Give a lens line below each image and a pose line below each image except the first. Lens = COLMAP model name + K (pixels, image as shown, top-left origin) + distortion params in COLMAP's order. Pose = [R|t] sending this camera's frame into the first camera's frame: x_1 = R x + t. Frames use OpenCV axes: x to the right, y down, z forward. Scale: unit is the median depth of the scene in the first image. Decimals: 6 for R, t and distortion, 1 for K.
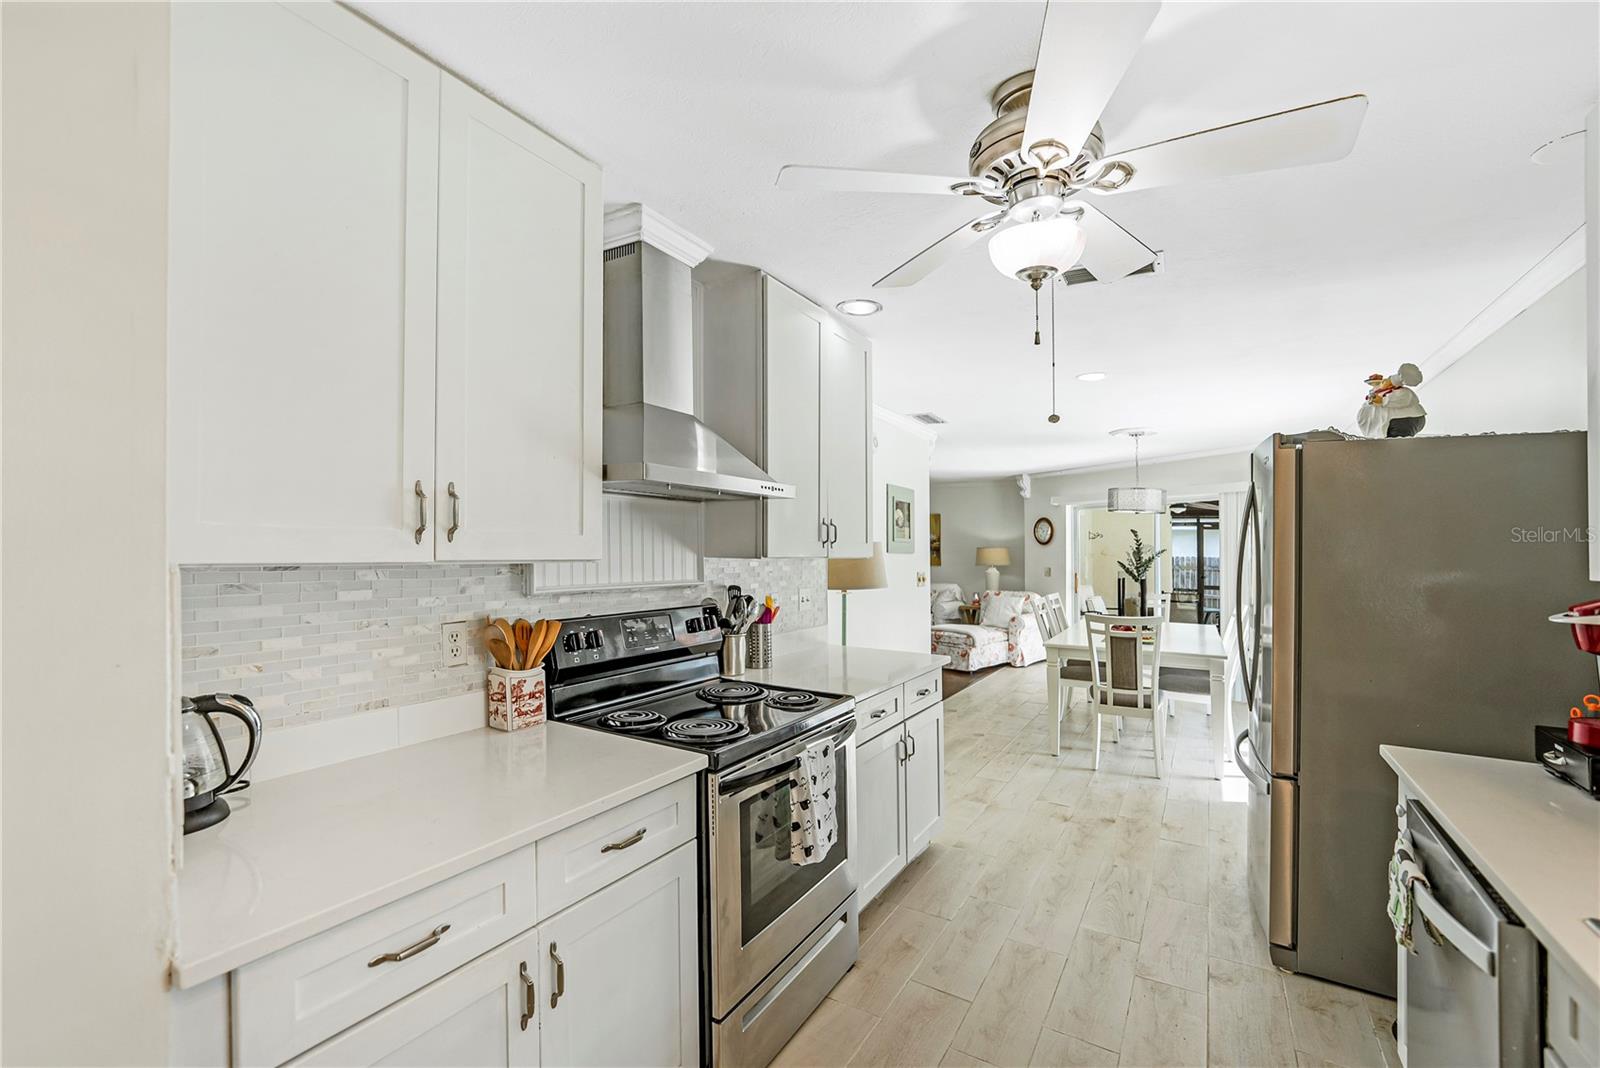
lens RADIAL K [[656.9, 0, 771.2], [0, 656.9, 538.6], [0, 0, 1]] dist [-0.020071, -0.000063]
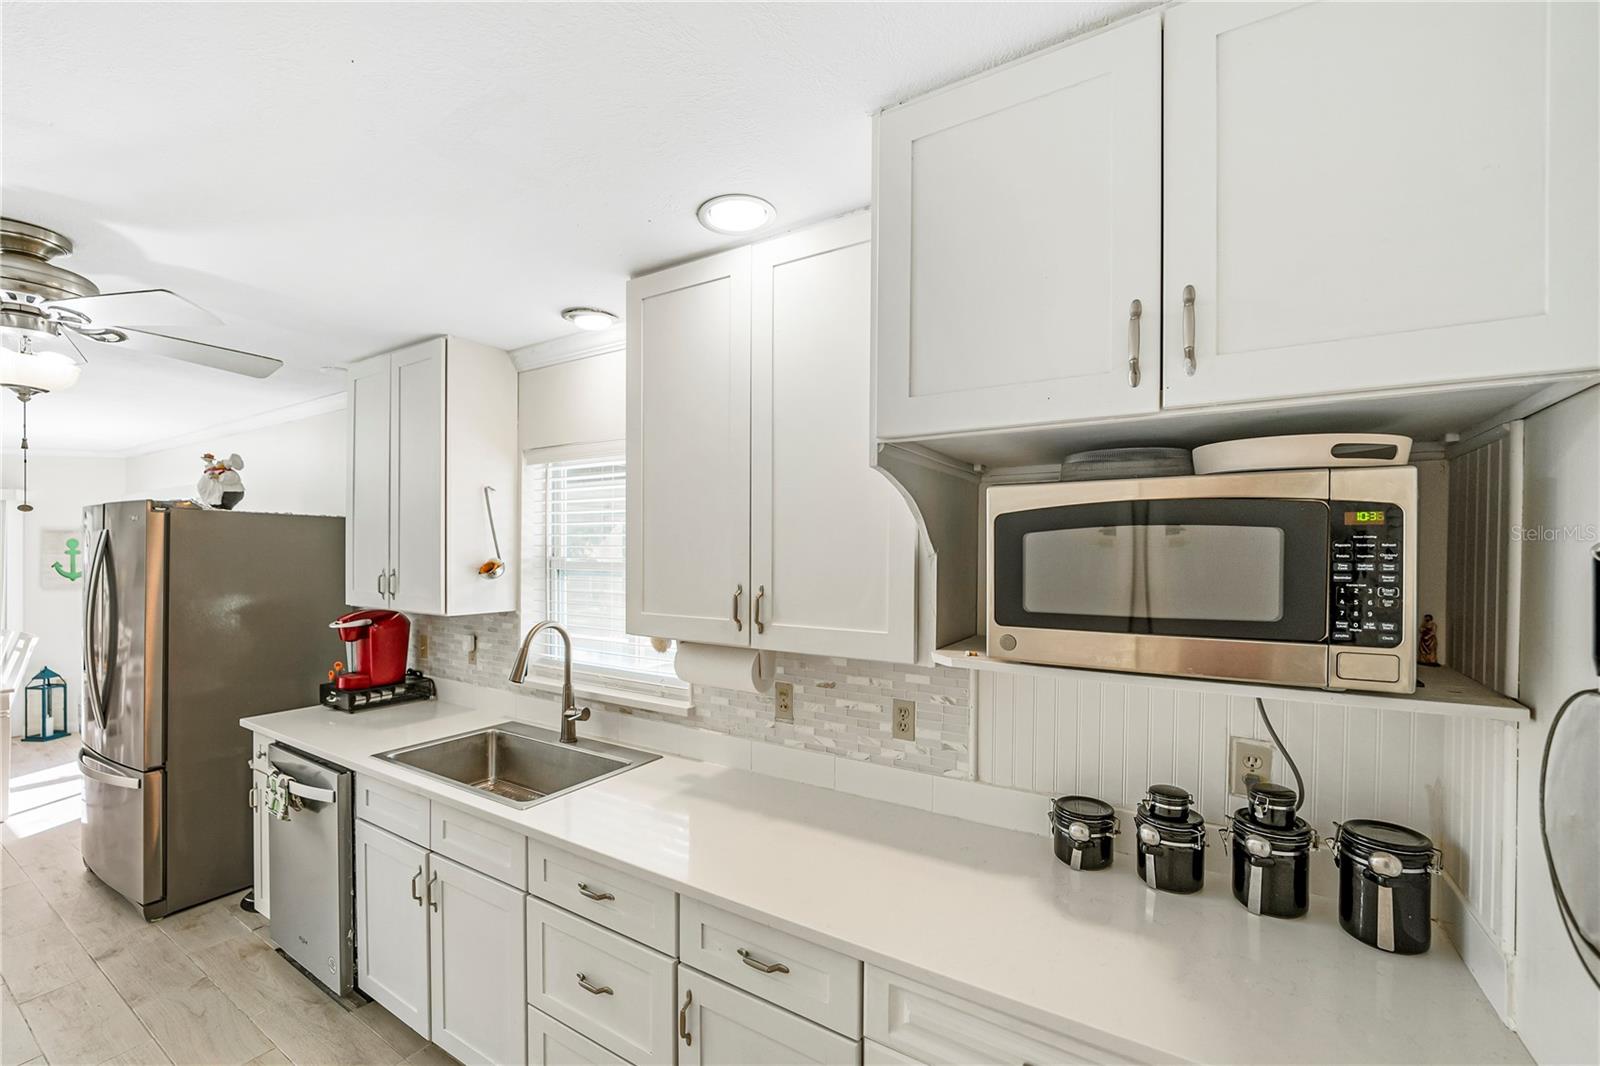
lens RADIAL K [[664.5, 0, 773.7], [0, 664.5, 540.7], [0, 0, 1]] dist [-0.001842, -0.000138]
pose [[0.009173, -0.002298, 0.999955, -0.510300], [-0.014755, 0.999888, 0.002433, -0.105464], [-0.999849, -0.014777, 0.009138, -0.231712]]
